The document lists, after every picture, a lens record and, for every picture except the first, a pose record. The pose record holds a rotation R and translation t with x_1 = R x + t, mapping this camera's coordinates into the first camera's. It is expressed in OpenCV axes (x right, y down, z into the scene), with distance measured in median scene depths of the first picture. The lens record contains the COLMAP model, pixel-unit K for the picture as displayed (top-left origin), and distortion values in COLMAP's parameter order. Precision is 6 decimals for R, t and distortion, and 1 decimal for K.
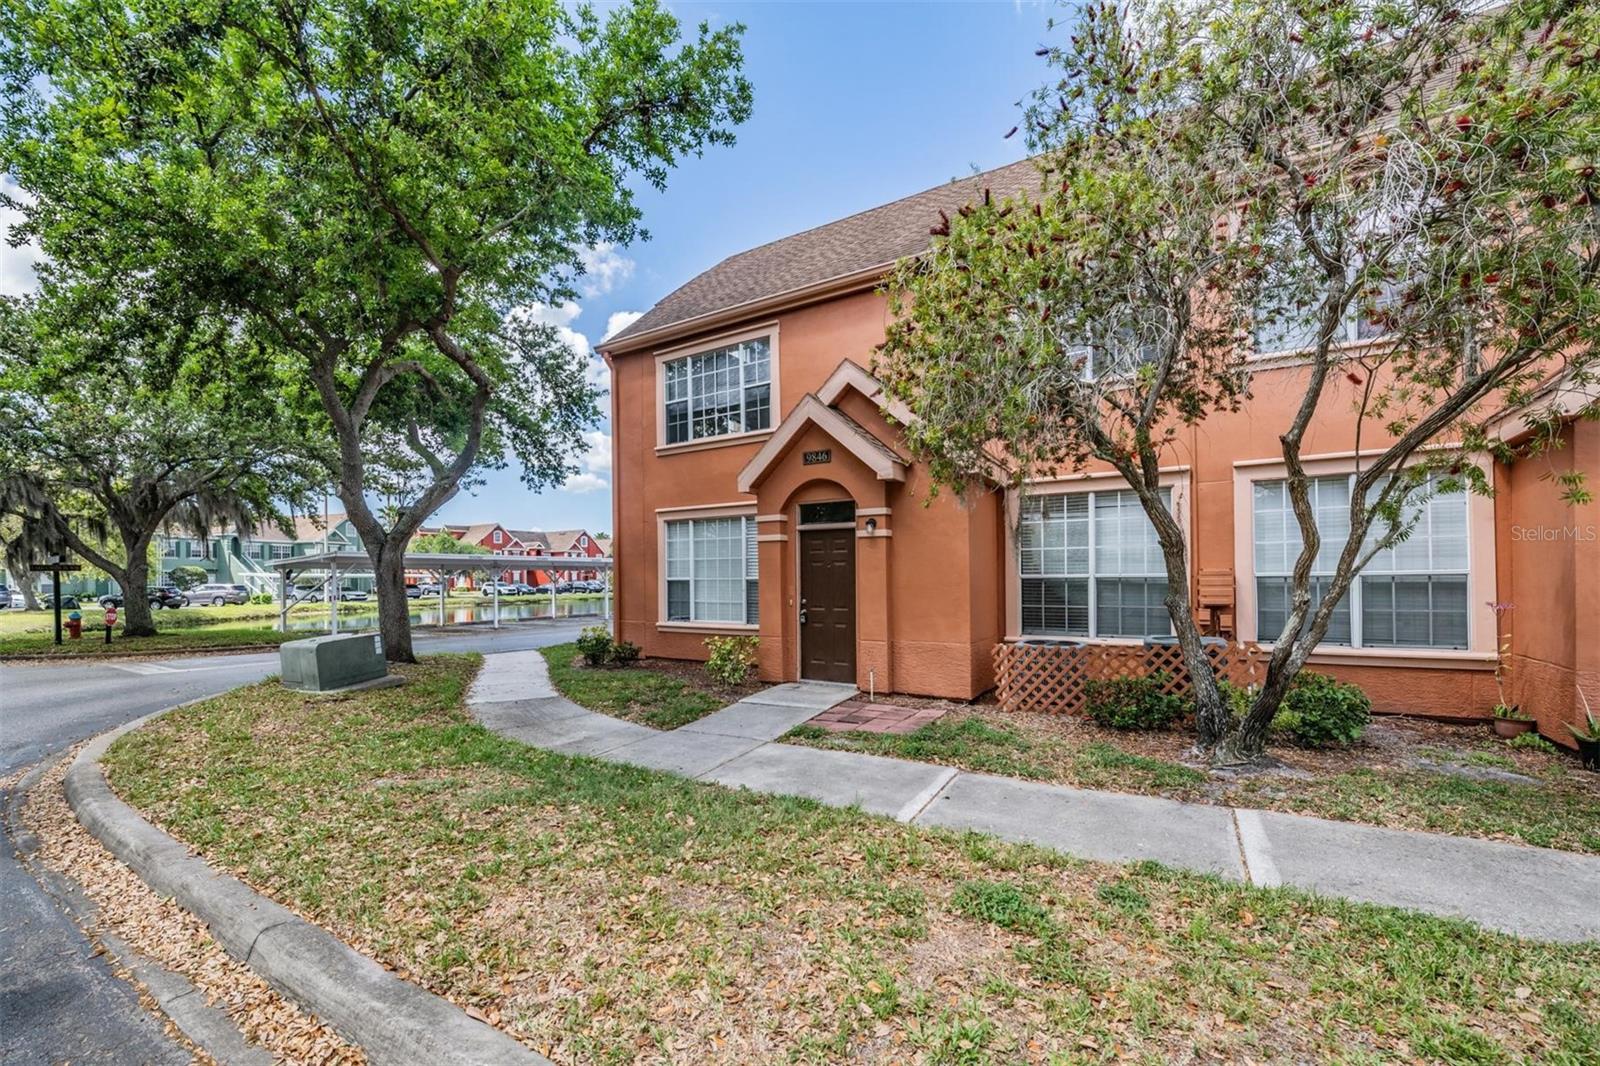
lens RADIAL K [[656.5, 0, 795.7], [0, 656.5, 573.4], [0, 0, 1]] dist [-0.001602, -0.000156]
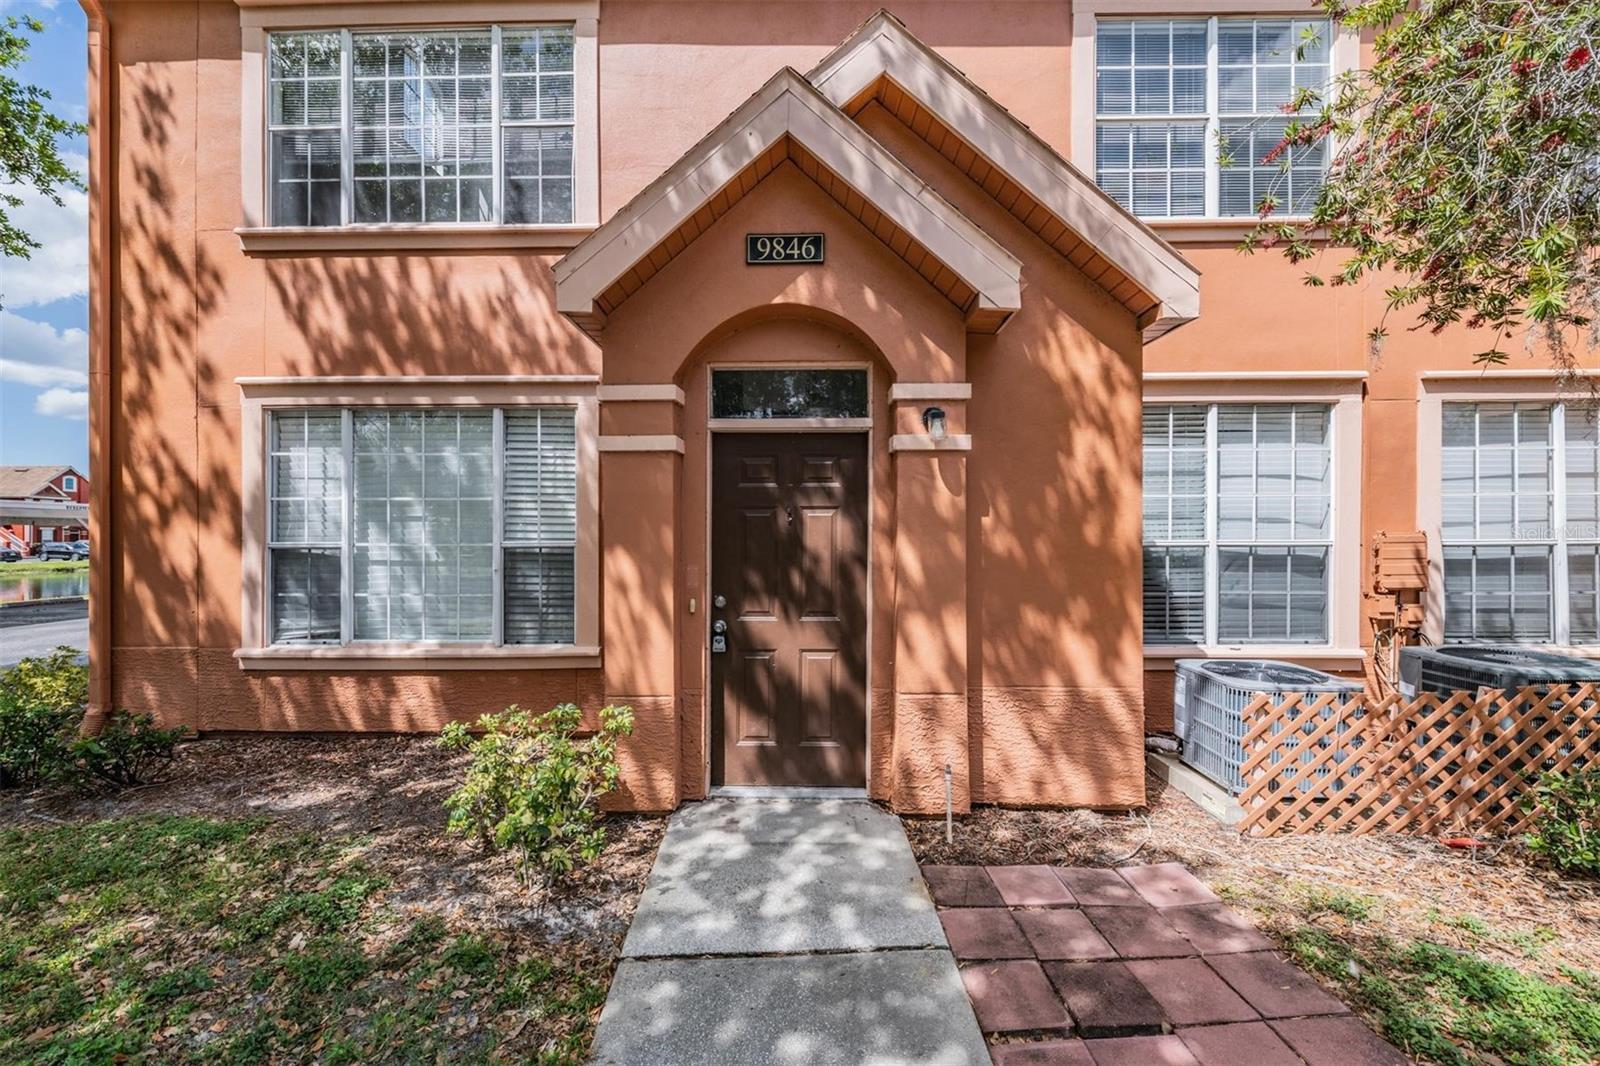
lens RADIAL K [[626.5, 0, 798.1], [0, 626.5, 533.9], [0, 0, 1]] dist [0.000077, -0.000946]
pose [[0.854618, 0.008775, 0.519183, -0.157064], [-0.007946, 0.999961, -0.003822, 0.000546], [-0.519197, -0.000859, 0.854654, 0.650236]]
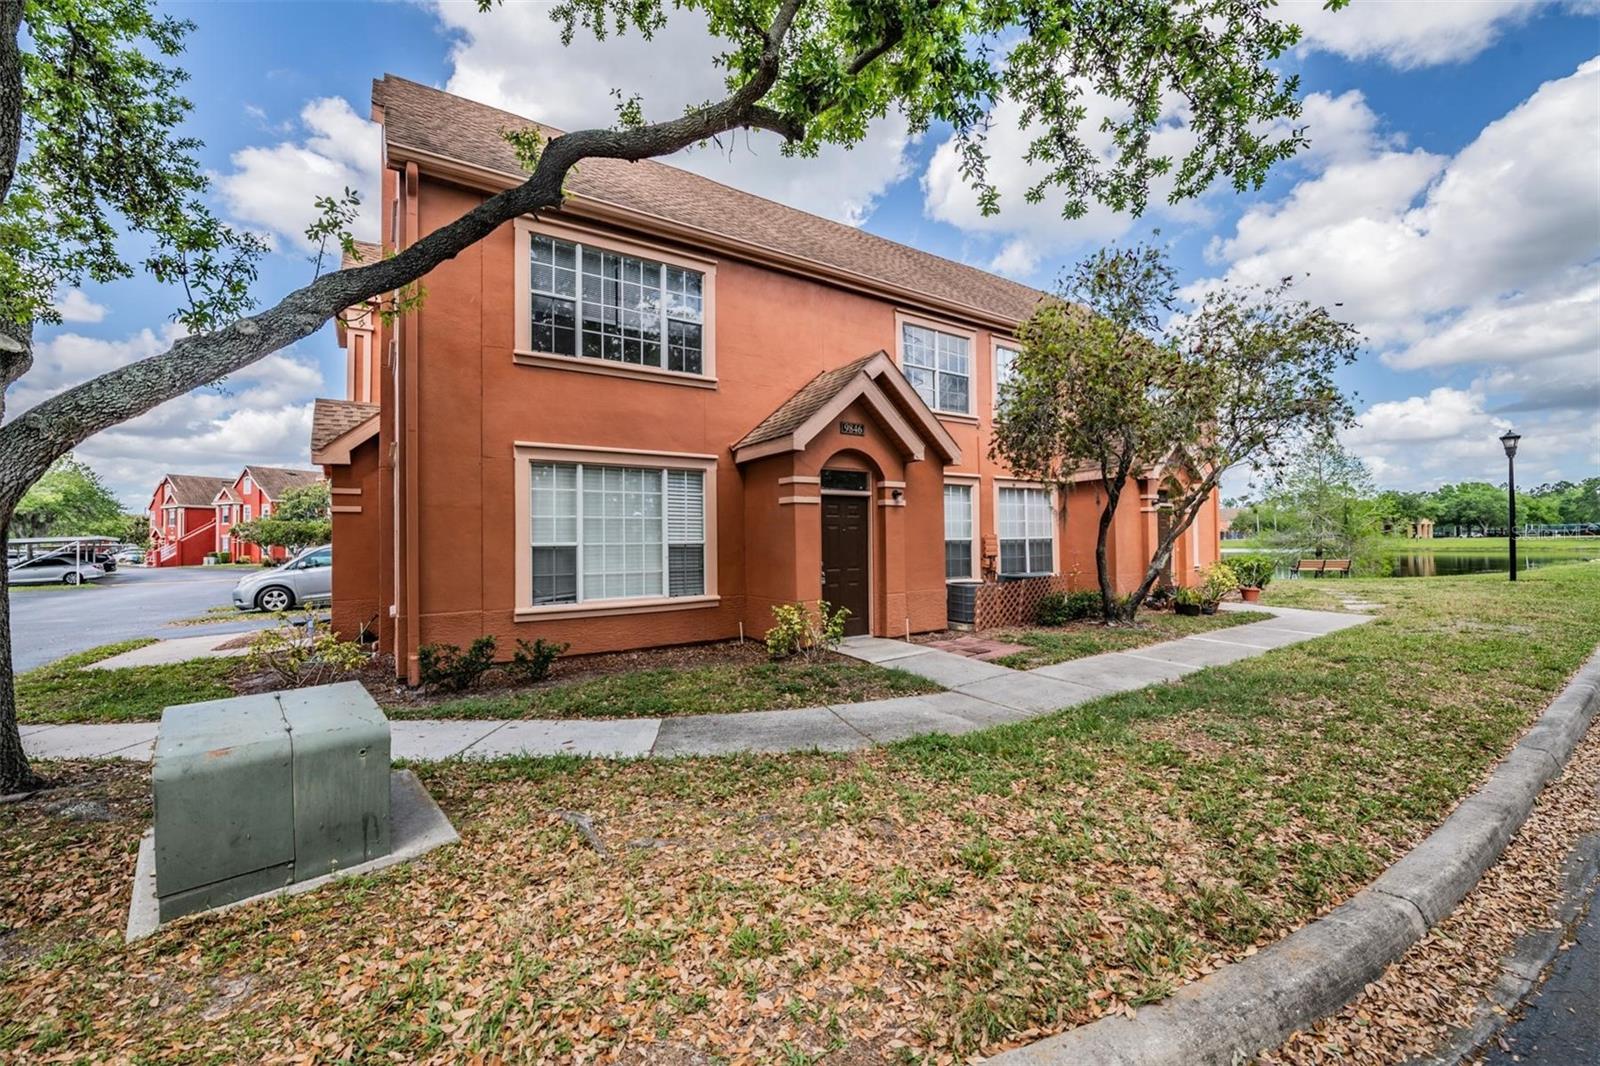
lens RADIAL K [[628.4, 0, 800.0], [0, 628.4, 533.0], [0, 0, 1]] dist [-0.016480, -0.000015]
pose [[0.410184, 0.014088, 0.911894, -0.929067], [0.003480, 0.999849, -0.017012, 0.011813], [-0.911996, 0.010151, 0.410073, 0.646016]]
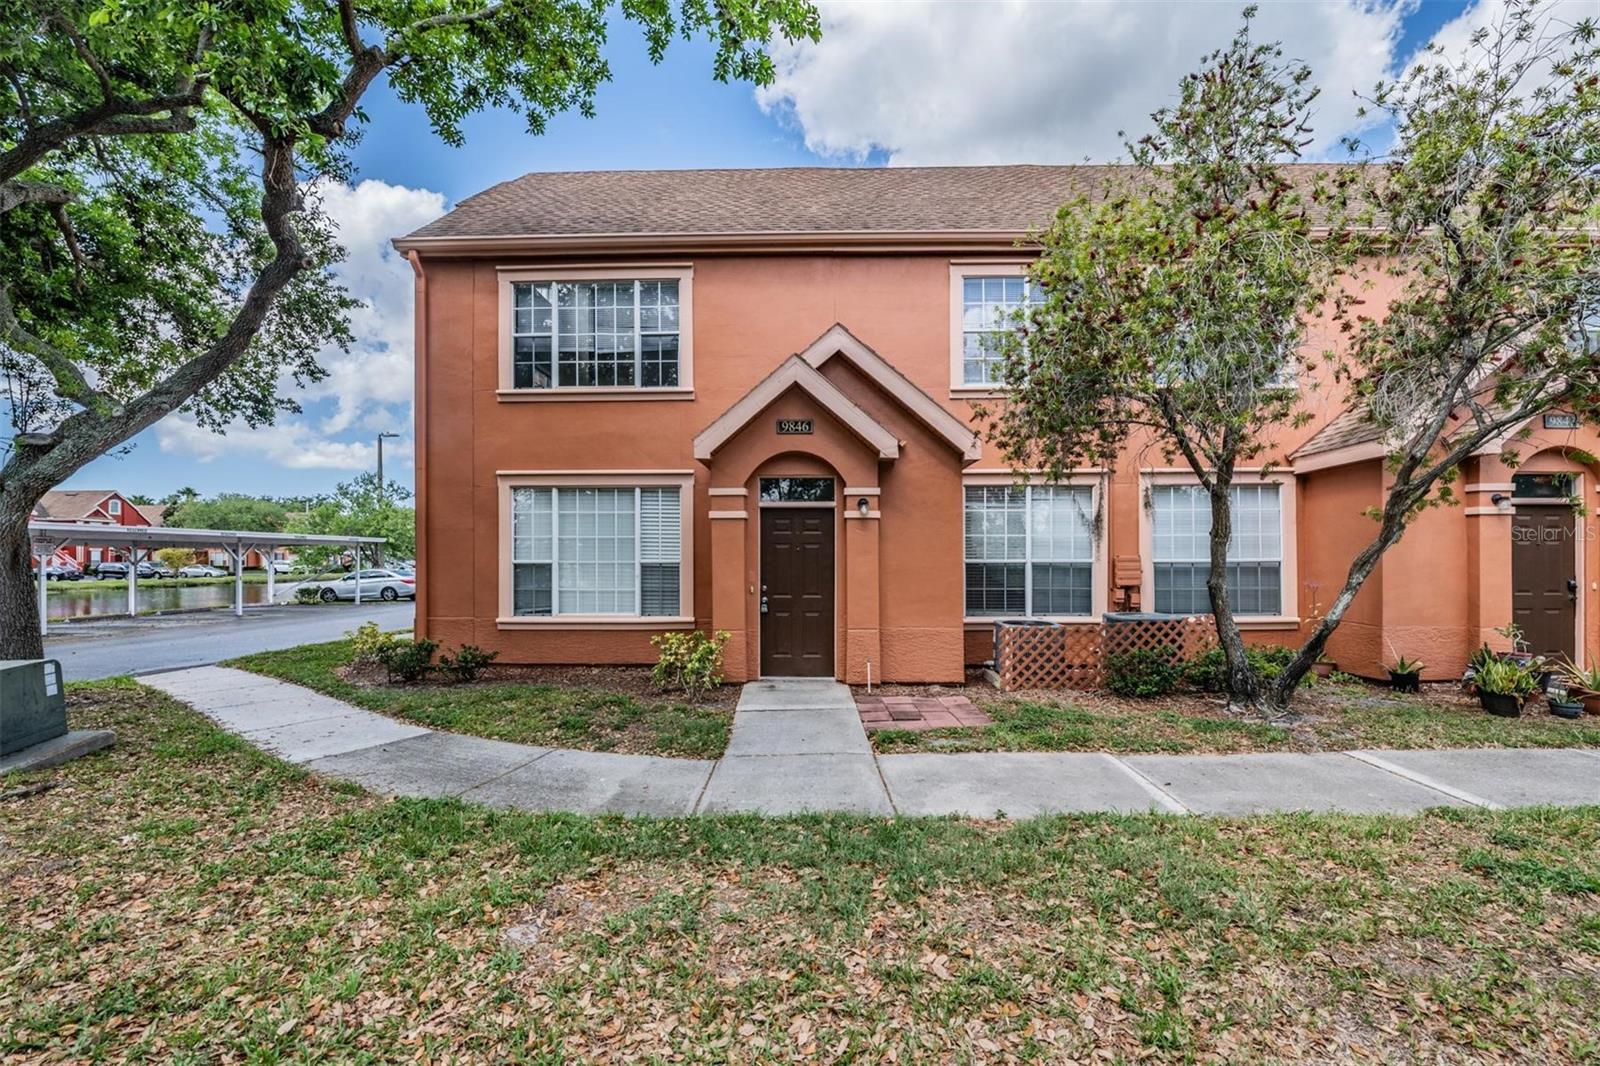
lens RADIAL K [[642.2, 0, 804.3], [0, 642.2, 554.8], [0, 0, 1]] dist [-0.007188, -0.000118]
pose [[0.858110, 0.009583, 0.513377, -0.396028], [-0.008627, 0.999954, -0.004246, 0.001053], [-0.513394, -0.000785, 0.858153, 0.237910]]
